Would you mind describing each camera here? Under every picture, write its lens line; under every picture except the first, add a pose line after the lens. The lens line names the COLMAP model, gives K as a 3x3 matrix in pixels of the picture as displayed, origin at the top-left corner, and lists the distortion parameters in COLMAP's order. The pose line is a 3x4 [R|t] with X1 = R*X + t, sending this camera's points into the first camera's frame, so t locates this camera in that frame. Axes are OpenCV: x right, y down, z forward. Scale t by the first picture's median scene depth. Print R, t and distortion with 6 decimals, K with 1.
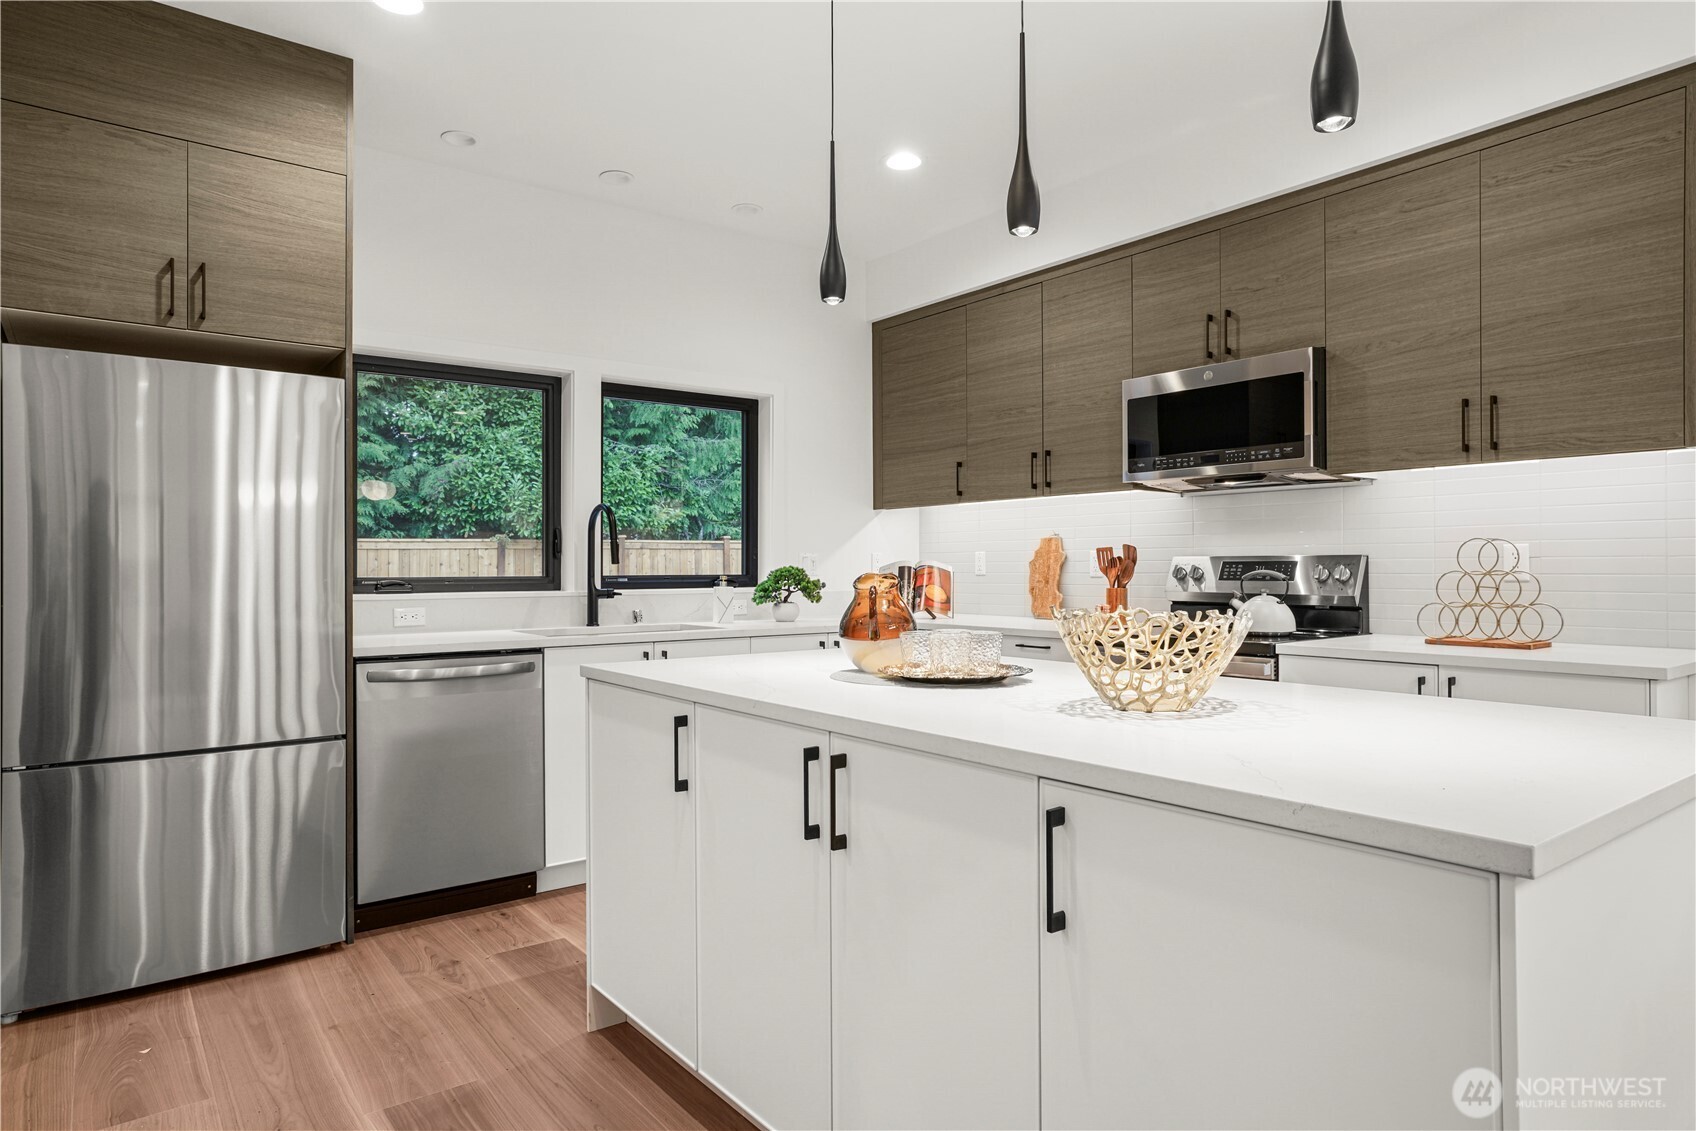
lens RADIAL K [[997.4, 0, 842.6], [0, 997.4, 566.6], [0, 0, 1]] dist [-0.015665, 0.020222]
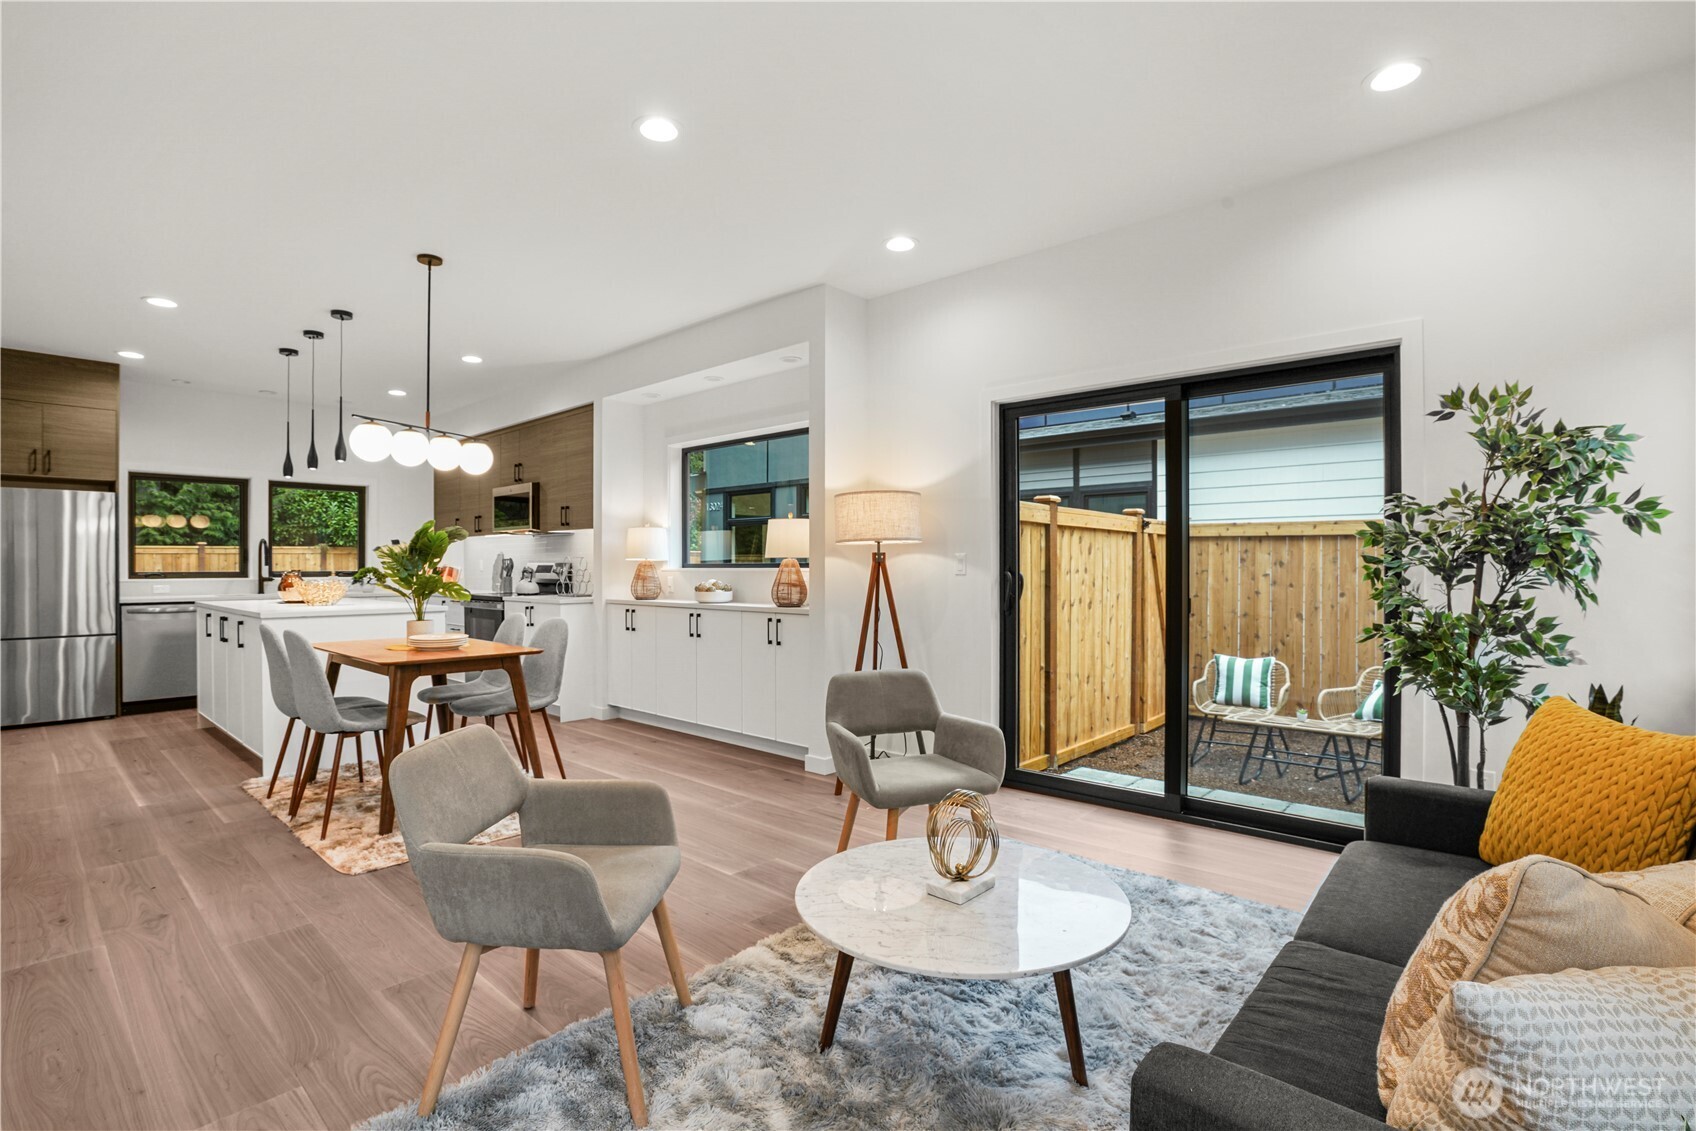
lens RADIAL K [[789.3, 0, 835.4], [0, 789.3, 570.8], [0, 0, 1]] dist [-0.032673, 0.007657]
pose [[0.984222, -0.000099, 0.176940, 0.750222], [-0.001151, 0.999975, 0.006965, -0.005189], [-0.176936, -0.007058, 0.984197, -0.983418]]
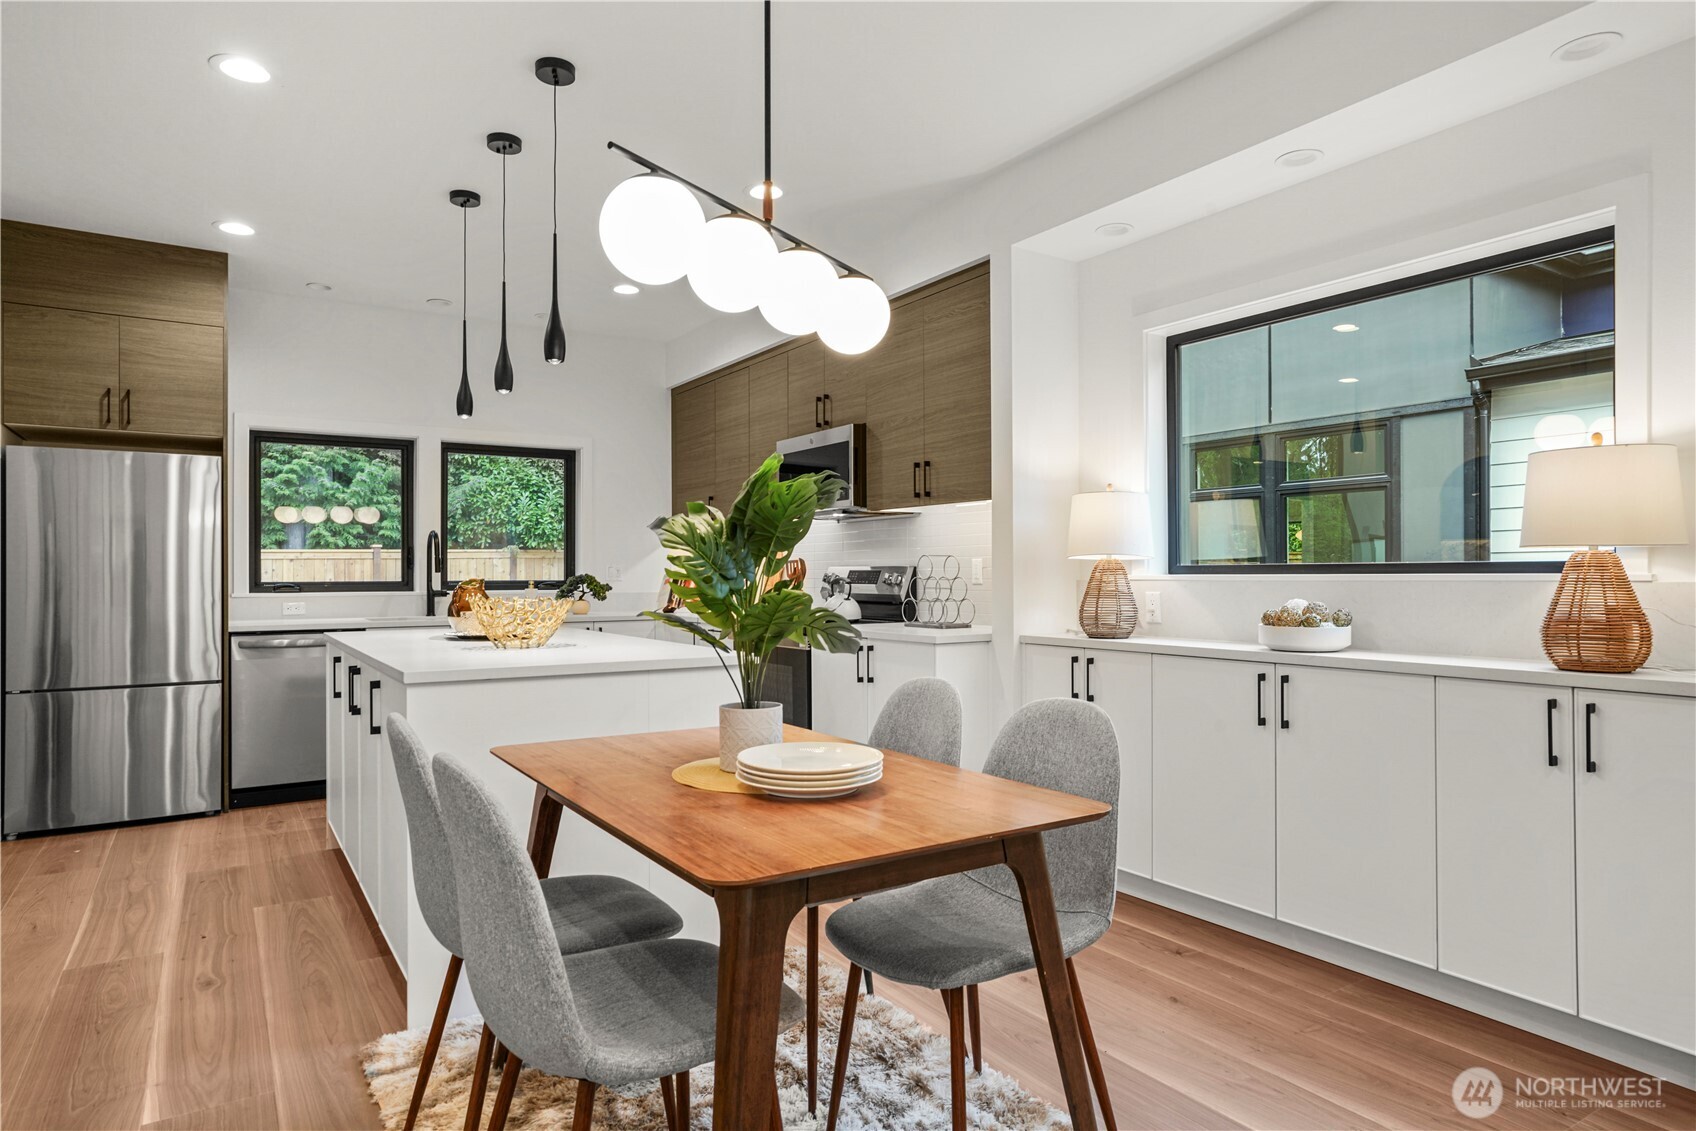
lens RADIAL K [[997.4, 0, 841.6], [0, 997.4, 571.5], [0, 0, 1]] dist [-0.015665, 0.020222]
pose [[0.996563, -0.001593, -0.082823, 0.488383], [0.001482, 0.999998, -0.001396, -0.001341], [0.082825, 0.001269, 0.996563, -0.394252]]
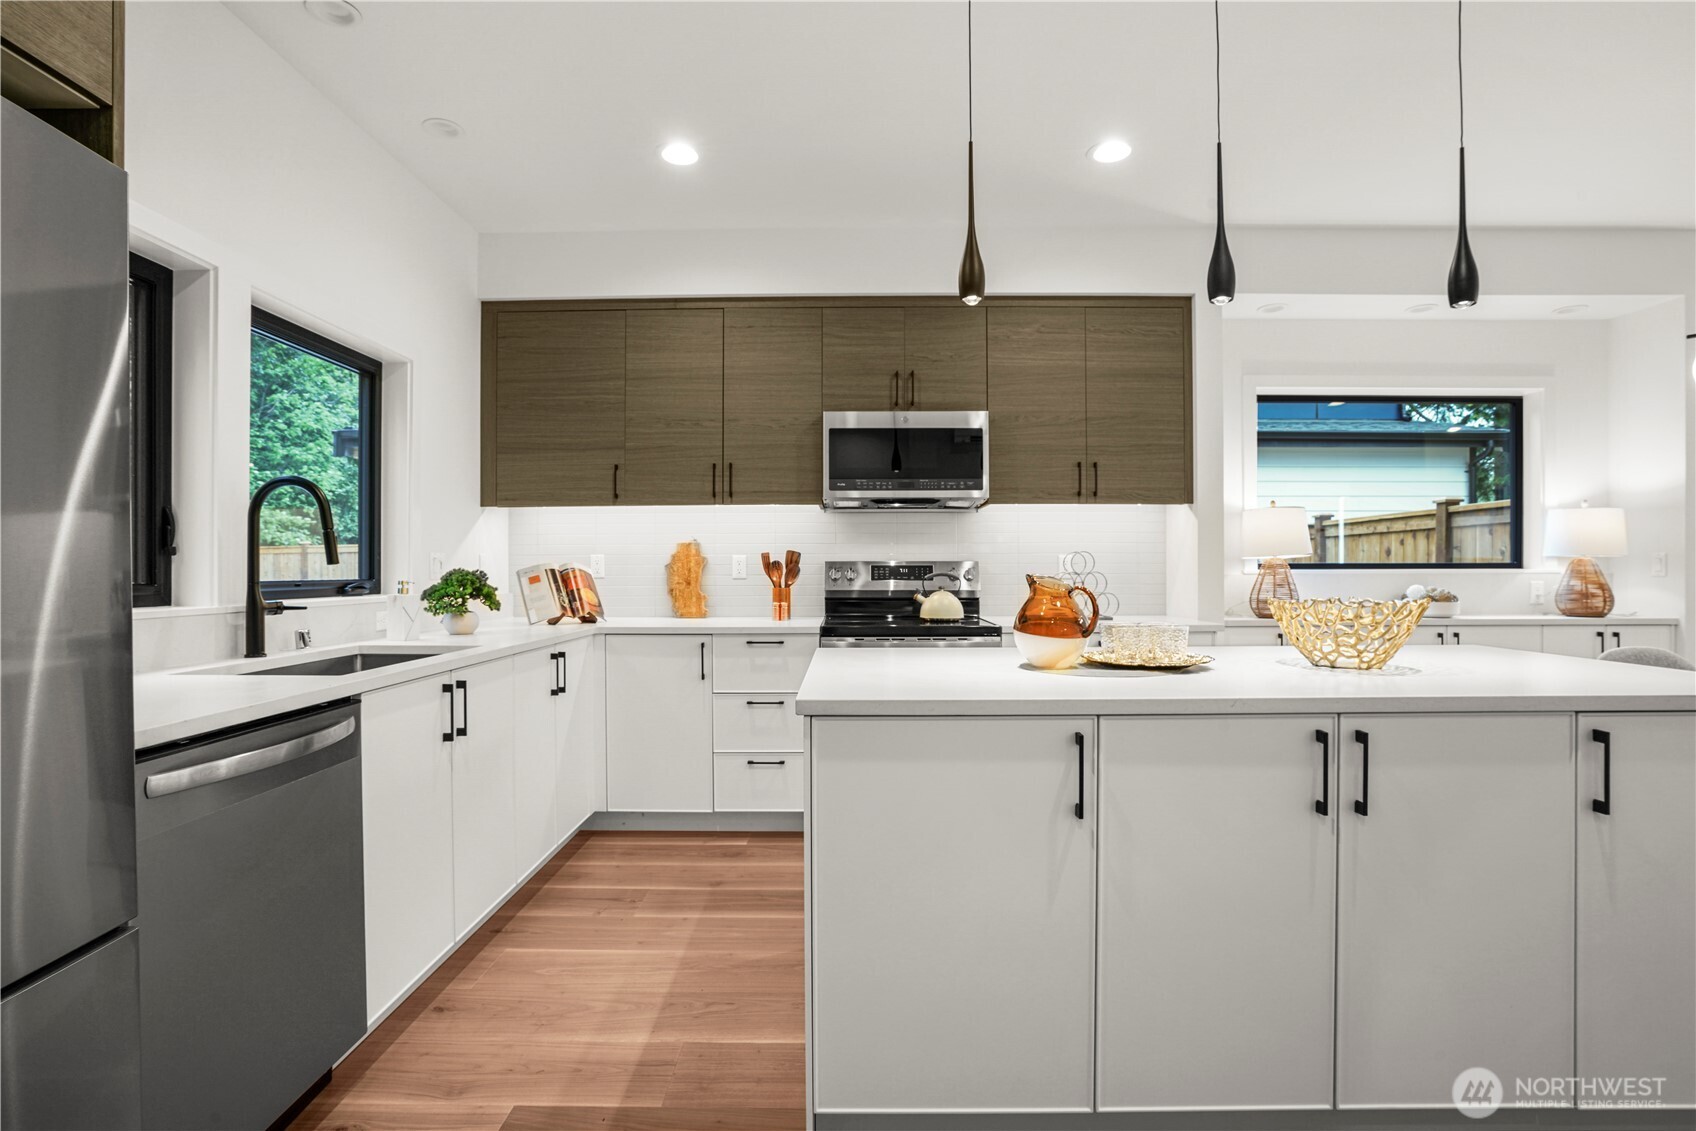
lens RADIAL K [[819.2, 0, 842.3], [0, 819.2, 571.7], [0, 0, 1]] dist [-0.033053, 0.003846]
pose [[0.613824, -0.000527, 0.789443, -0.470844], [-0.000344, 1.000000, 0.000935, 0.001838], [-0.789443, -0.000845, 0.613823, 0.386844]]
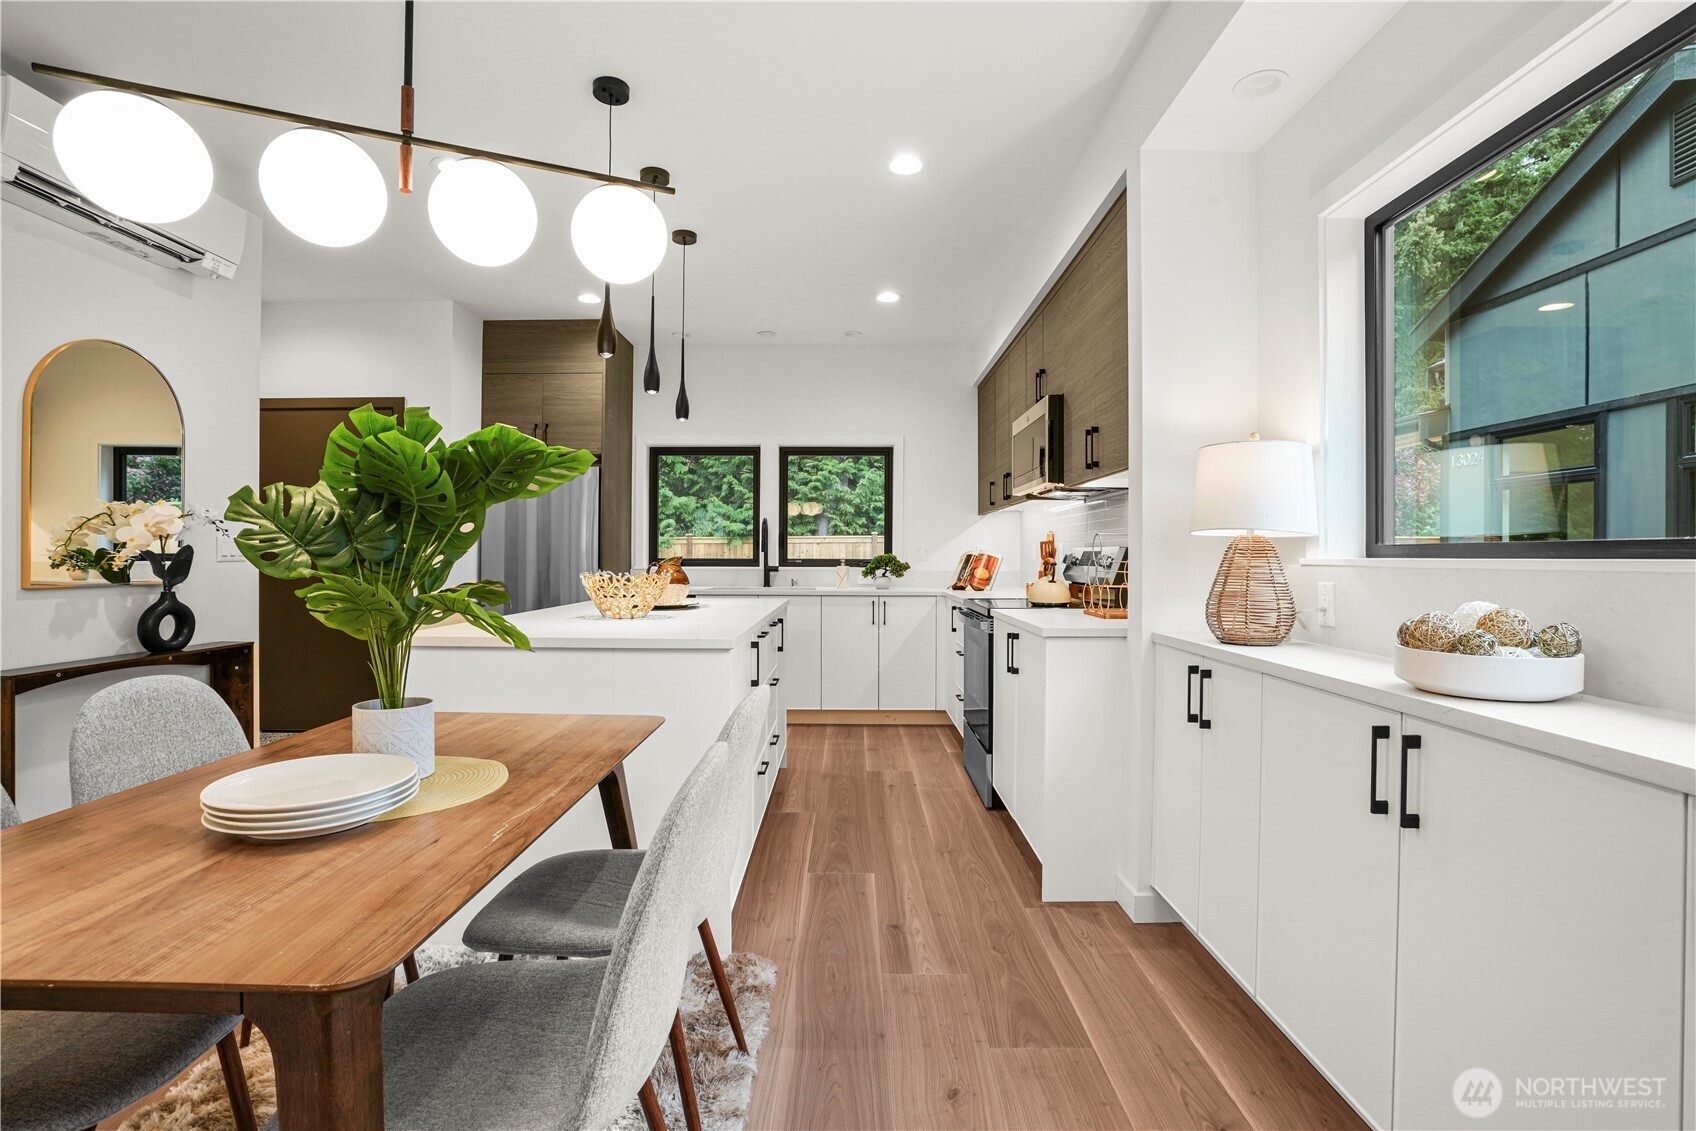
lens RADIAL K [[789.3, 0, 841.2], [0, 789.3, 554.0], [0, 0, 1]] dist [-0.032673, 0.007657]
pose [[0.794727, 0.003144, -0.606959, 0.765351], [-0.003248, 0.999994, 0.000928, -0.001115], [0.606959, 0.001234, 0.794732, -0.038444]]
